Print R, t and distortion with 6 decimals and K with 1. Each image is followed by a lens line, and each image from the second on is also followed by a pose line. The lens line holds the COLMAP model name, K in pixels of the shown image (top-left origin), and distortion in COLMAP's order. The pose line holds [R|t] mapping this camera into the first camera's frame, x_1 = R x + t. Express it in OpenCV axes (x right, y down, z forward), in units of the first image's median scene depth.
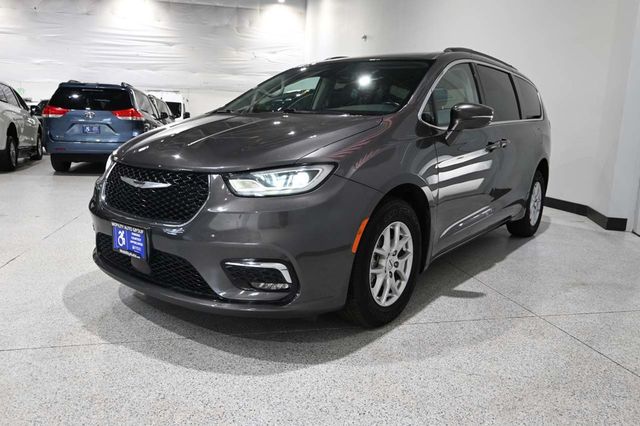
lens RADIAL K [[470.1, 0, 319.9], [0, 470.1, 215.0], [0, 0, 1]] dist [-0.001272, 0.000928]
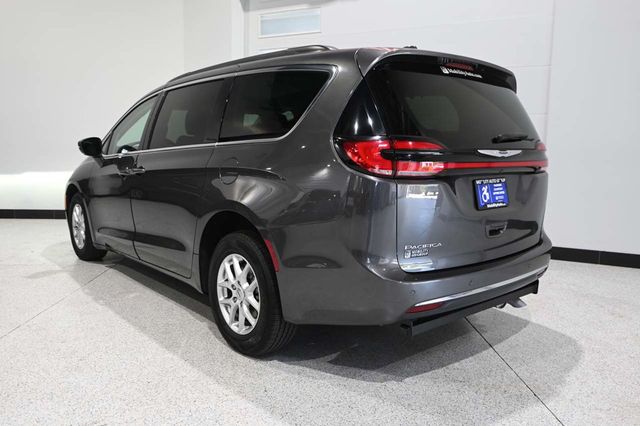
lens RADIAL K [[517.5, 0, 319.2], [0, 517.5, 214.5], [0, 0, 1]] dist [-0.011713, -0.003375]
pose [[0.178886, -0.155119, 0.971565, -1.482253], [0.162486, 0.978591, 0.126323, -0.291021], [-0.970360, 0.135268, 0.200261, 1.029085]]
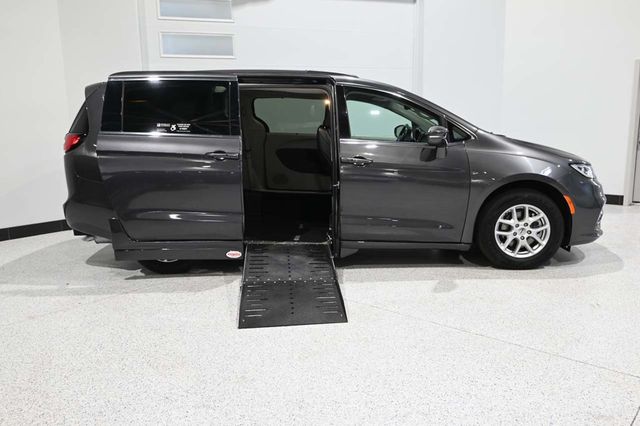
lens RADIAL K [[517.5, 0, 321.6], [0, 517.5, 219.6], [0, 0, 1]] dist [-0.011713, -0.003375]
pose [[-0.599655, -0.159943, 0.784112, -1.375589], [0.141857, 0.943062, 0.300852, -0.641970], [-0.787585, 0.291639, -0.542823, 2.893576]]
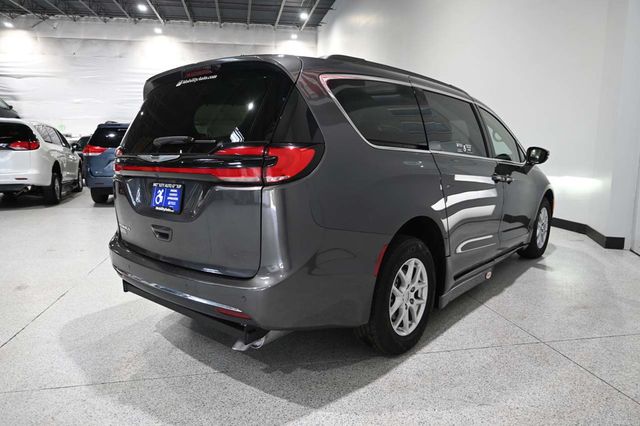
lens RADIAL K [[438.6, 0, 319.7], [0, 438.6, 215.1], [0, 0, 1]] dist [-0.005221, 0.000561]
pose [[0.999087, -0.027472, -0.032732, -0.006557], [0.026501, 0.999206, -0.029747, -0.065535], [0.033524, 0.028852, 0.999021, -0.031882]]
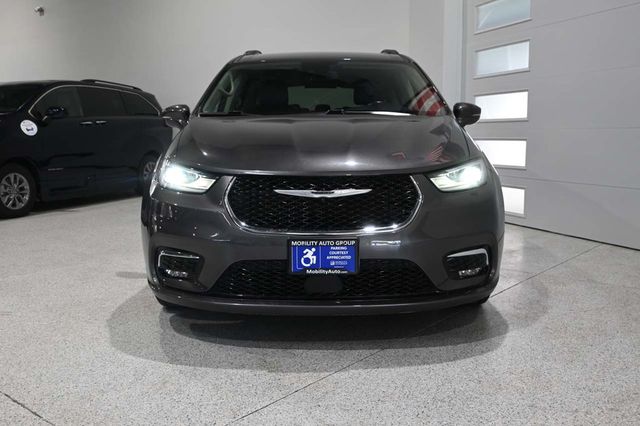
lens RADIAL K [[613.1, 0, 314.4], [0, 613.1, 213.8], [0, 0, 1]] dist [-0.031900, 0.000000]
pose [[0.790474, -0.111380, 0.602284, -1.020846], [0.137936, 0.990439, 0.002126, -0.030067], [-0.596762, 0.081397, 0.798279, 0.062241]]
